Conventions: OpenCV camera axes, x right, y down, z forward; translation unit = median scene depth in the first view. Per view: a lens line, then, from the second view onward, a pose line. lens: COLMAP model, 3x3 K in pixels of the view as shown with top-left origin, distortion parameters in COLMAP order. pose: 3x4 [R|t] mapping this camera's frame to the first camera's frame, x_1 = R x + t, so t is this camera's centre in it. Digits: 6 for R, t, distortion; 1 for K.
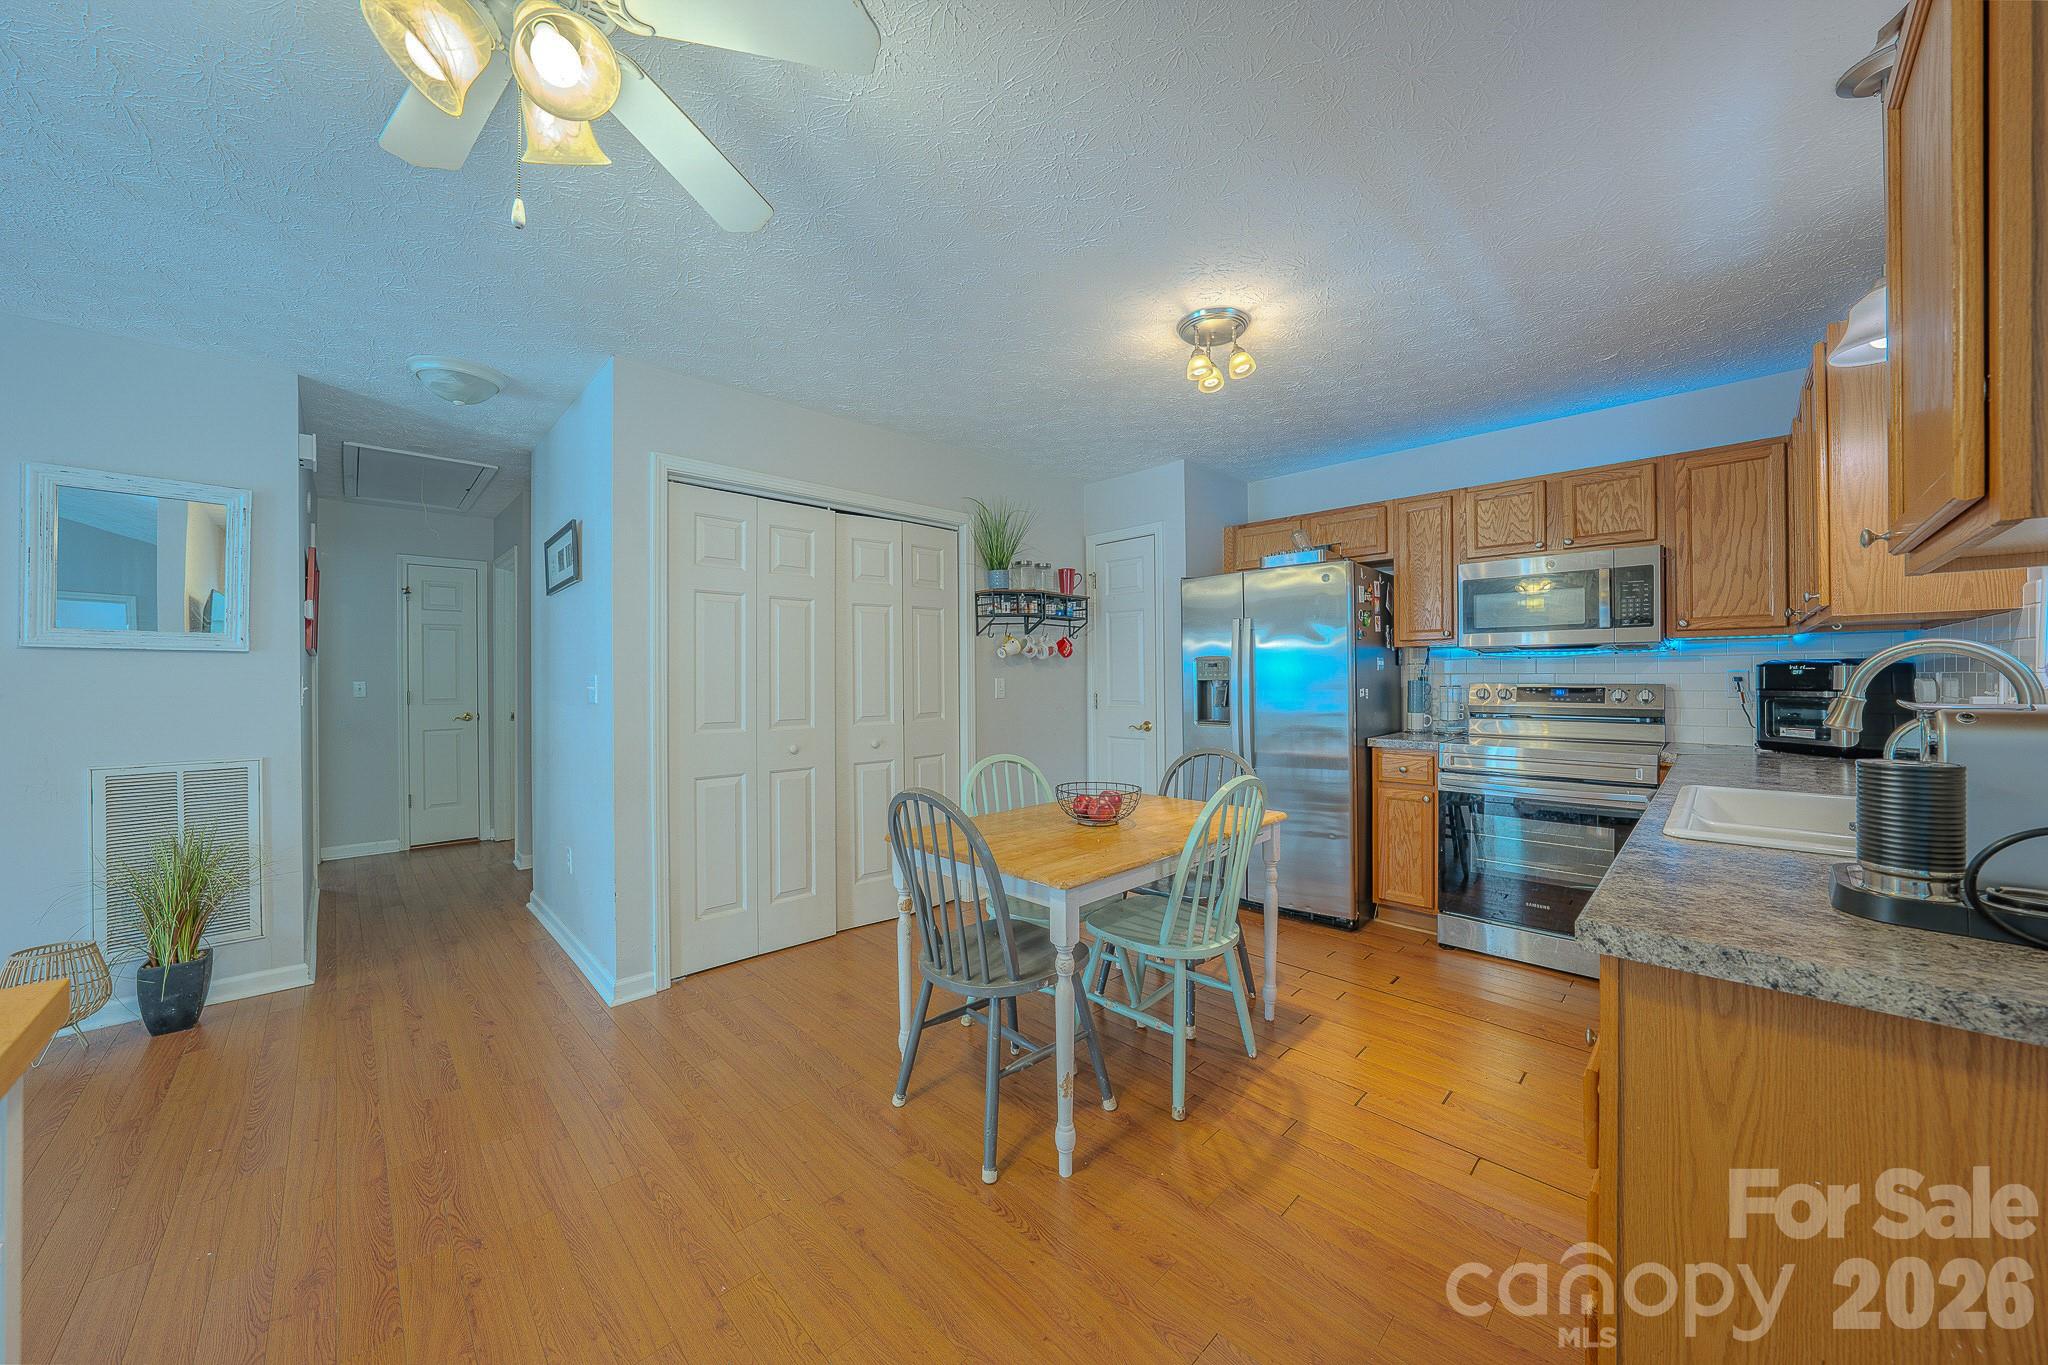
lens RADIAL K [[706.4, 0, 1015.2], [0, 706.4, 679.7], [0, 0, 1]] dist [0.000521, 0.000179]
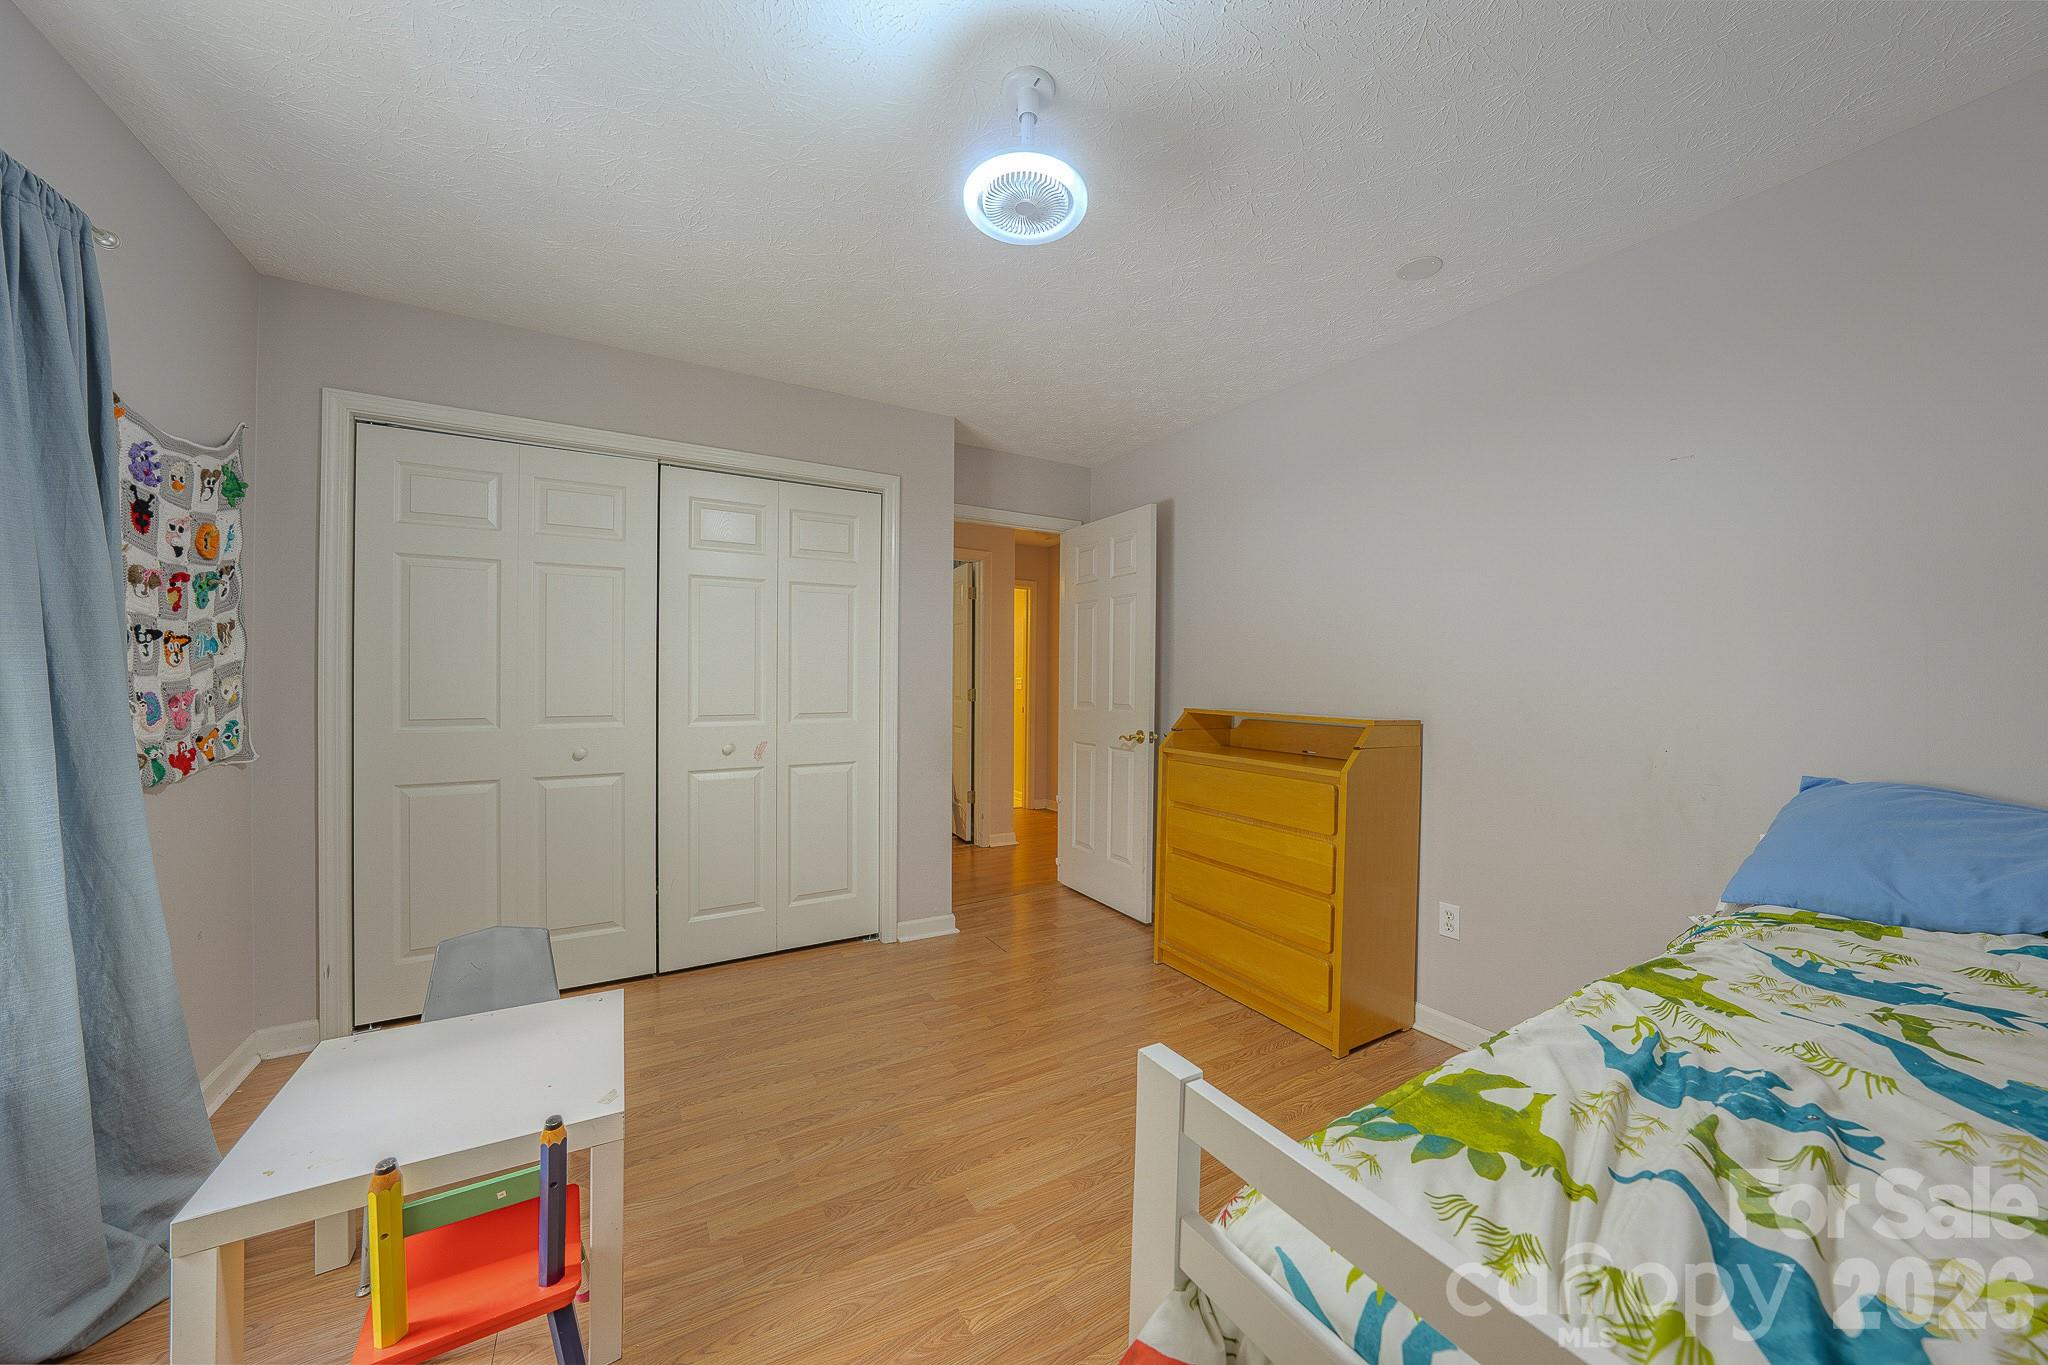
lens RADIAL K [[706.4, 0, 1017.0], [0, 706.4, 680.5], [0, 0, 1]] dist [0.000521, 0.000179]
pose [[0.966890, 0.019695, -0.254430, 0.214223], [-0.017656, 0.999791, 0.010299, -0.001709], [0.254580, -0.005465, 0.967036, 0.175259]]
